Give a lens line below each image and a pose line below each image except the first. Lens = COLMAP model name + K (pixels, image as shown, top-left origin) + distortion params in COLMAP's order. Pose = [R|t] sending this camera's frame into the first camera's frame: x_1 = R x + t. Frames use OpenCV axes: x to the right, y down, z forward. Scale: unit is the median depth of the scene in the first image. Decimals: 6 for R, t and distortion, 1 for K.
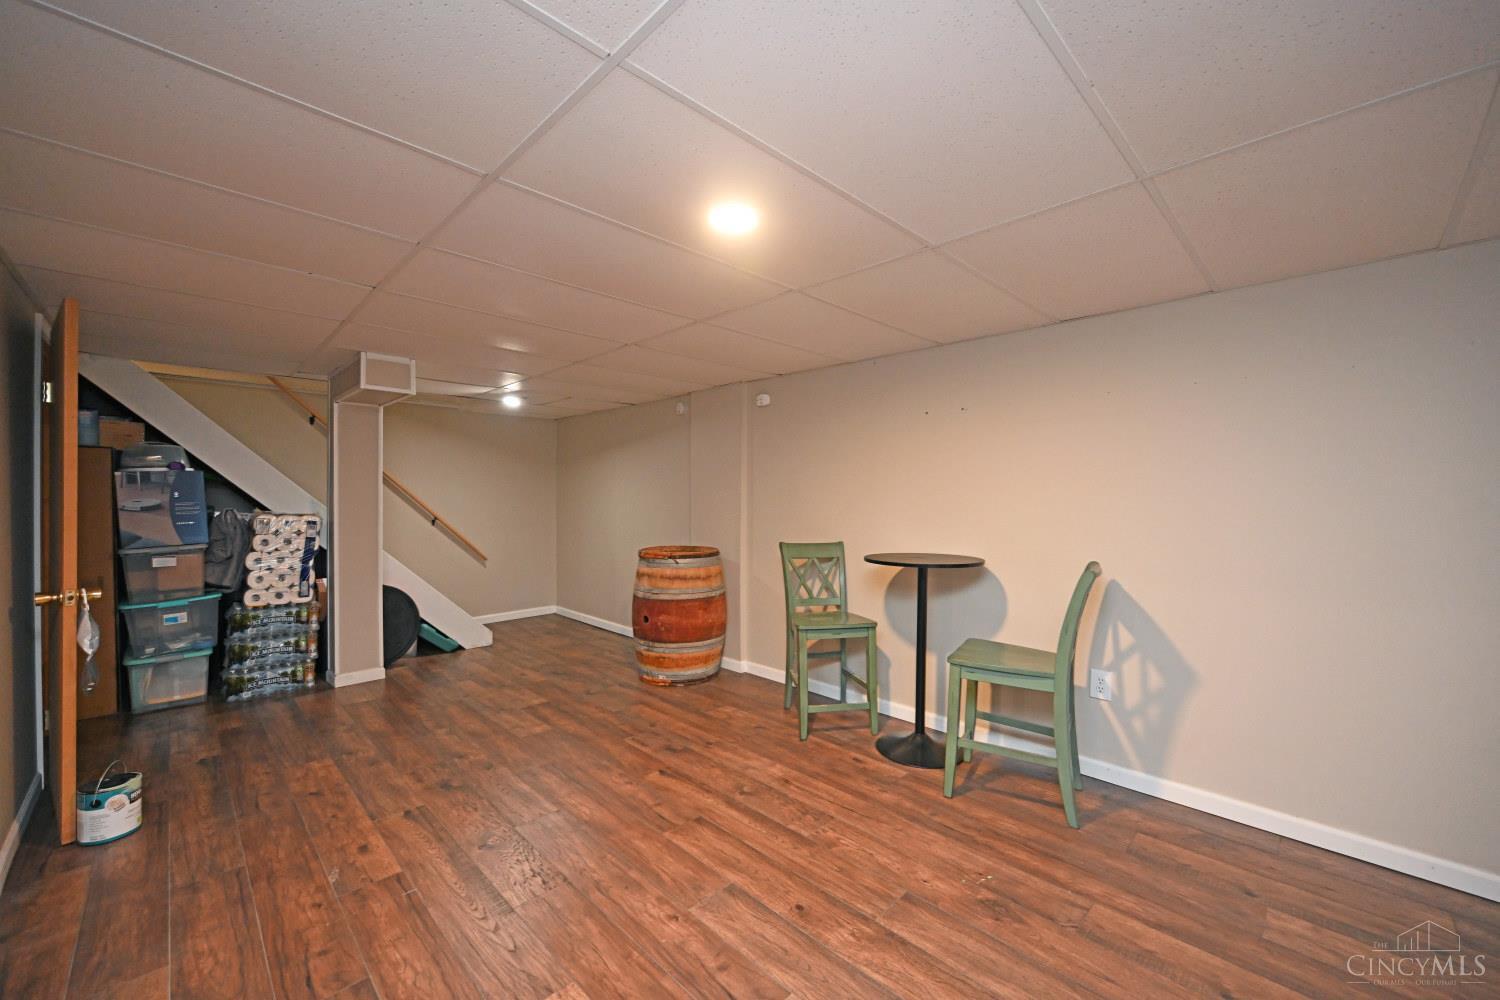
lens RADIAL K [[589.3, 0, 753.3], [0, 589.3, 502.3], [0, 0, 1]] dist [-0.000454, -0.000155]
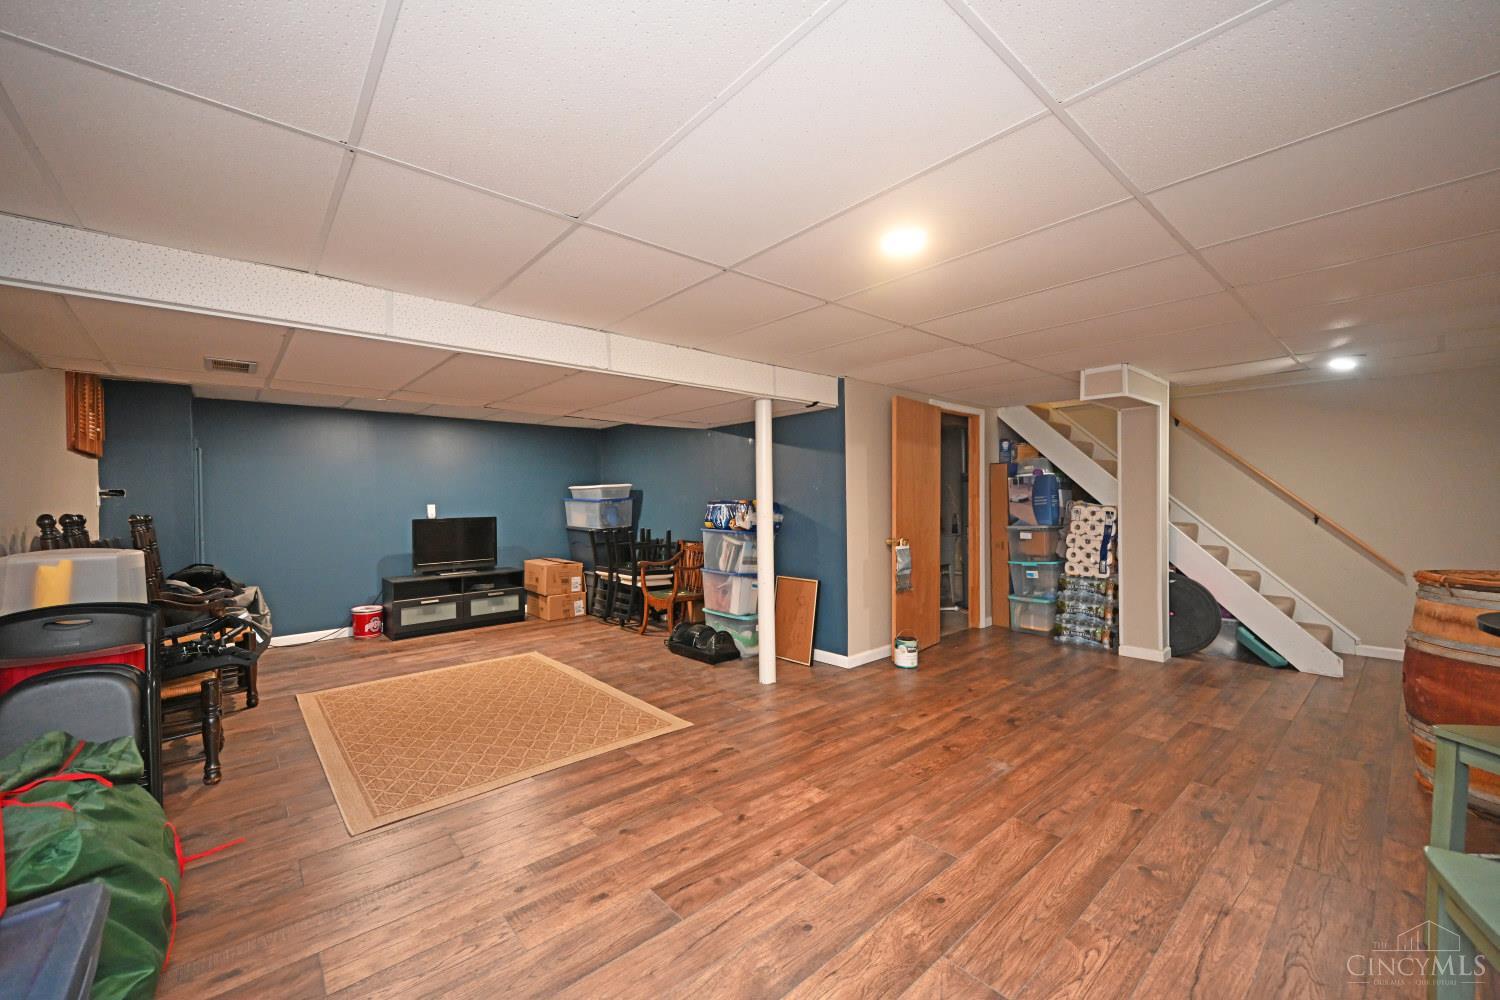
lens RADIAL K [[589.3, 0, 749.5], [0, 589.3, 498.9], [0, 0, 1]] dist [-0.000454, -0.000155]
pose [[-0.064545, -0.001729, -0.997913, 0.682490], [-0.001777, 0.999997, -0.001617, 0.012226], [0.997913, 0.001669, -0.064548, 0.468800]]
